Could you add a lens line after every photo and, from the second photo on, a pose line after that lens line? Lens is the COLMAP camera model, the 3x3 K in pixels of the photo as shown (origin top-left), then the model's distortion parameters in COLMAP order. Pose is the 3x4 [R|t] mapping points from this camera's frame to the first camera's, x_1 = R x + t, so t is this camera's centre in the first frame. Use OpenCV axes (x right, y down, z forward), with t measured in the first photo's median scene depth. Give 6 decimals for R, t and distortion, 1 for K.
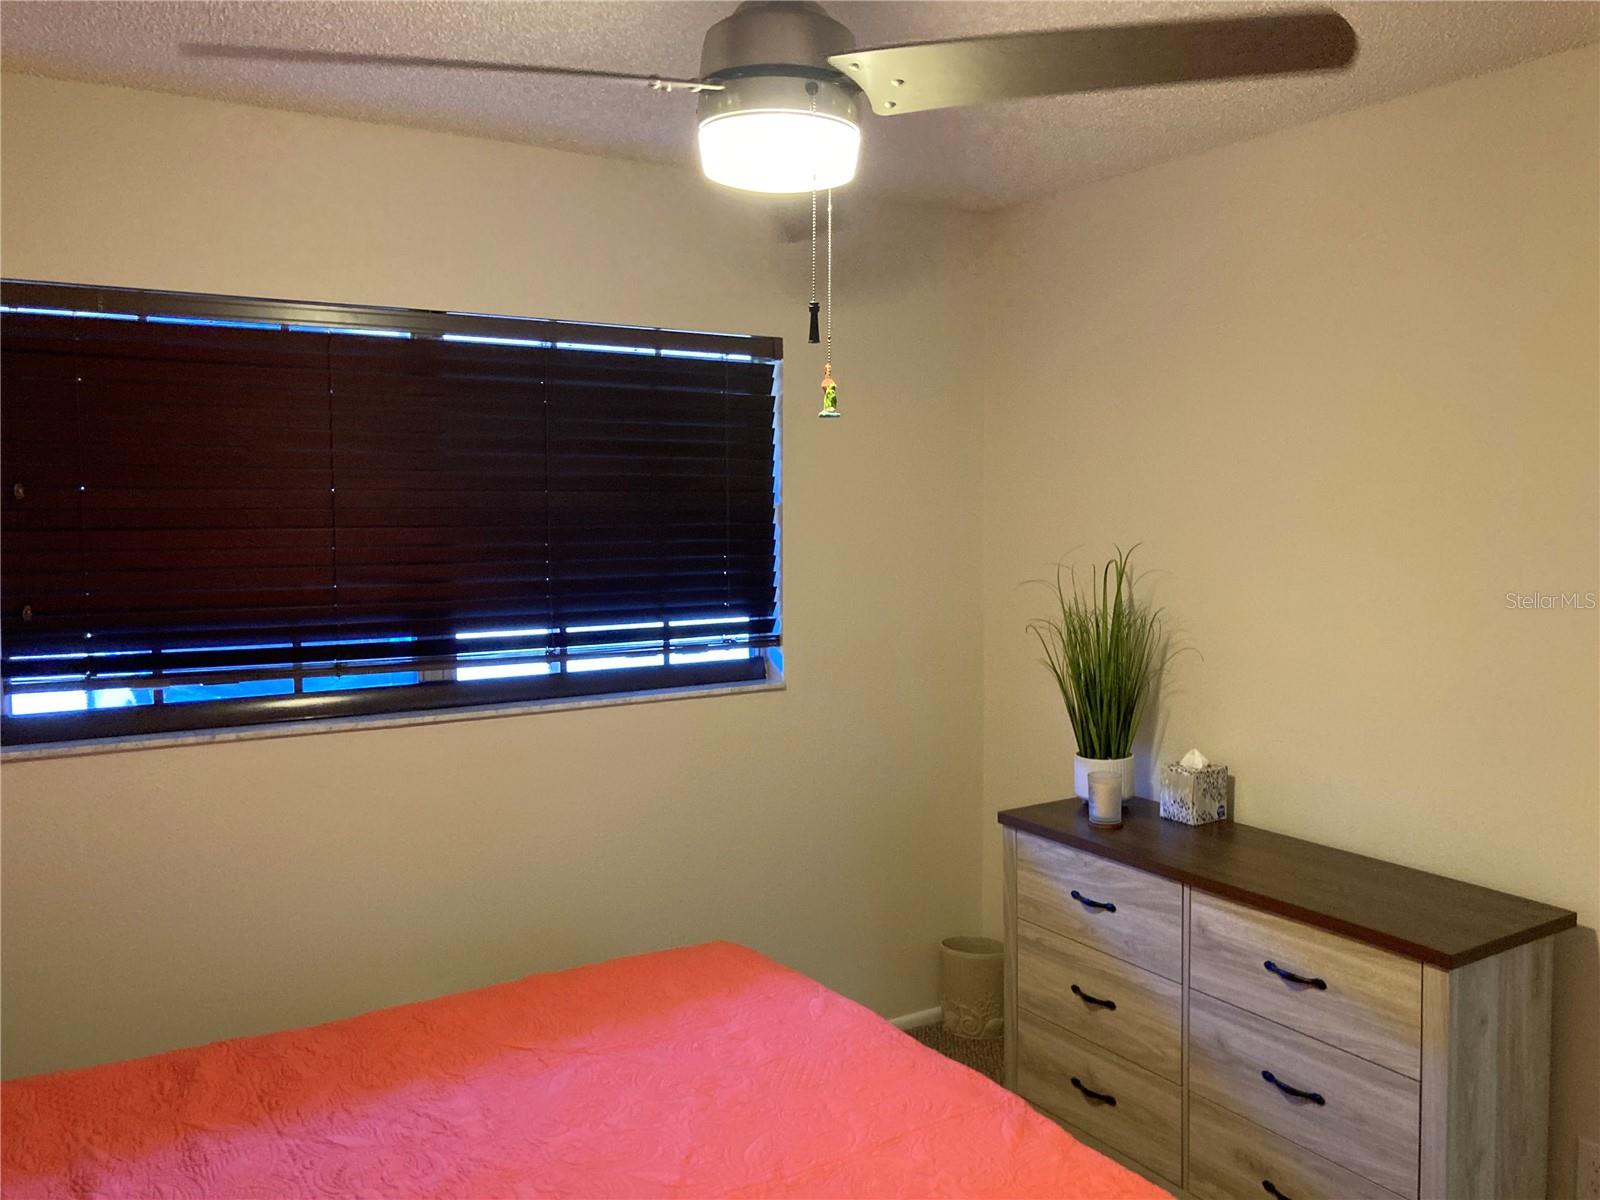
lens RADIAL K [[1419.0, 0, 800.9], [0, 1419.0, 595.0], [0, 0, 1]] dist [-0.004877, -0.007184]
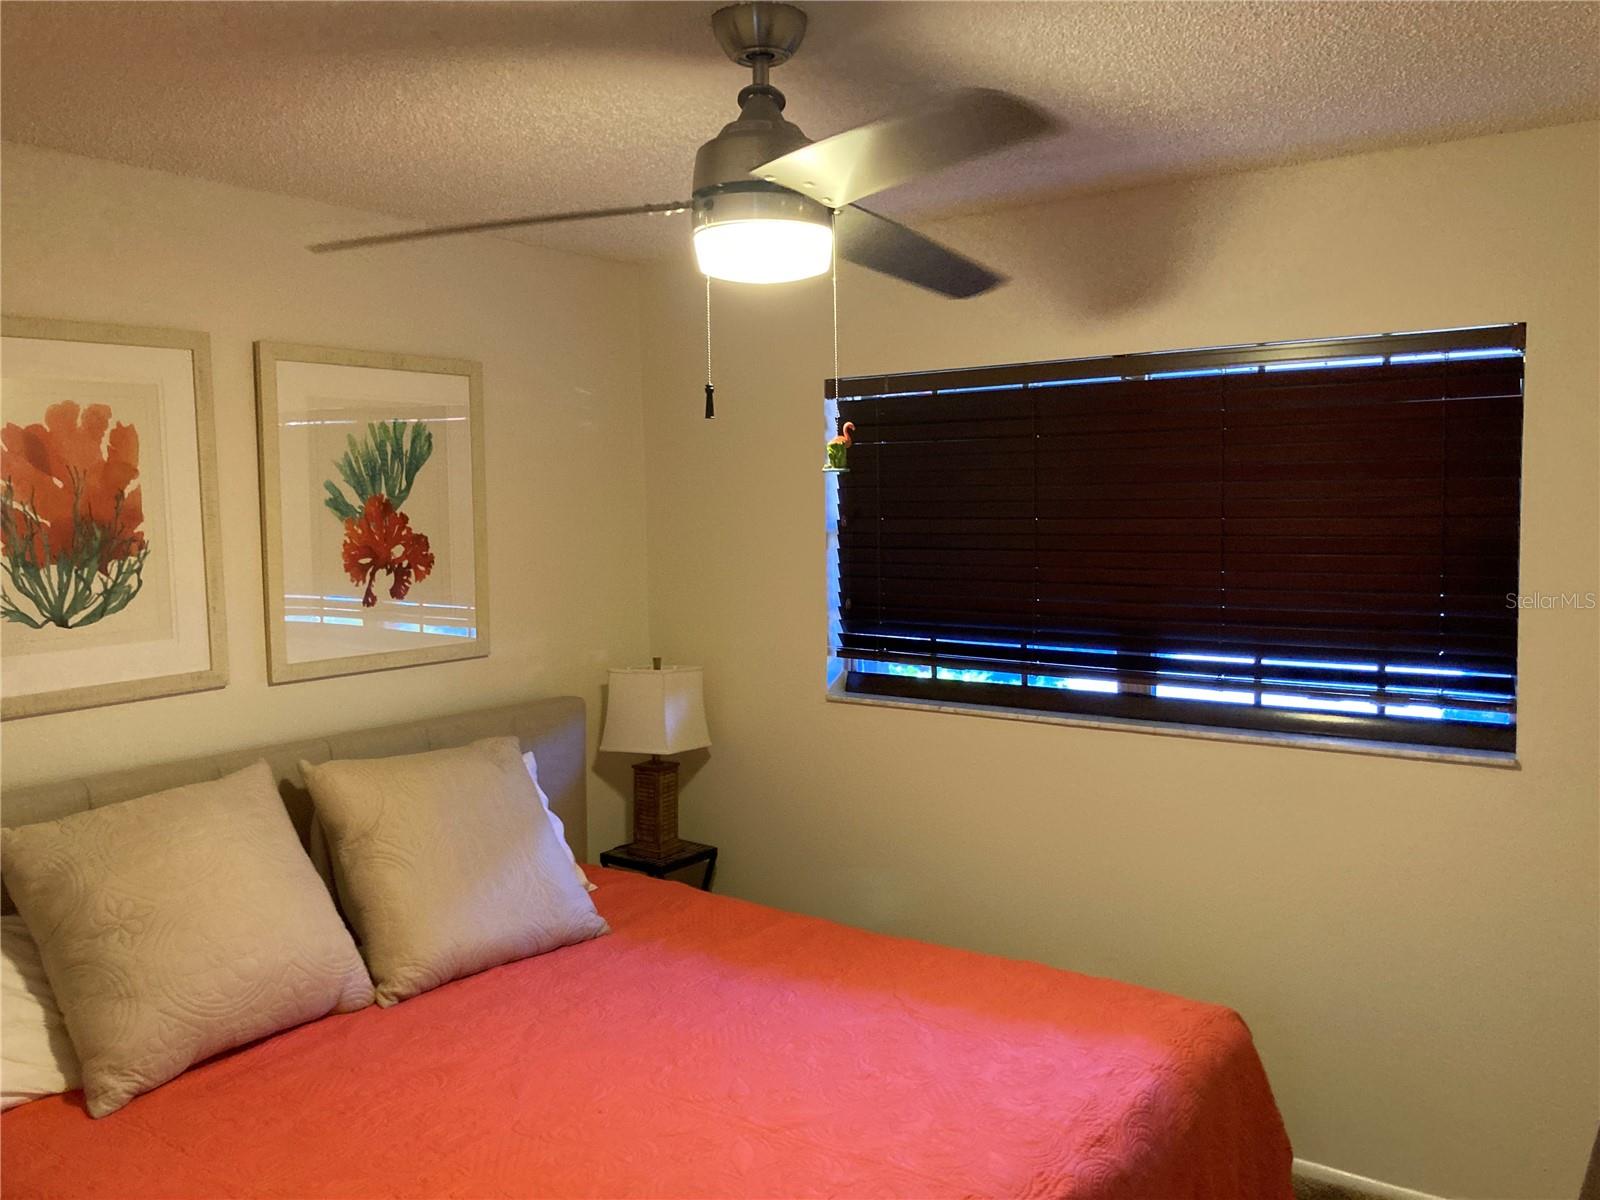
lens RADIAL K [[1314.8, 0, 805.0], [0, 1314.8, 604.5], [0, 0, 1]] dist [0.045864, -0.061205]
pose [[0.325308, 0.057026, -0.943887, 0.568055], [-0.064883, 0.997174, 0.037884, -0.027342], [0.943379, 0.048918, 0.328089, 0.395122]]
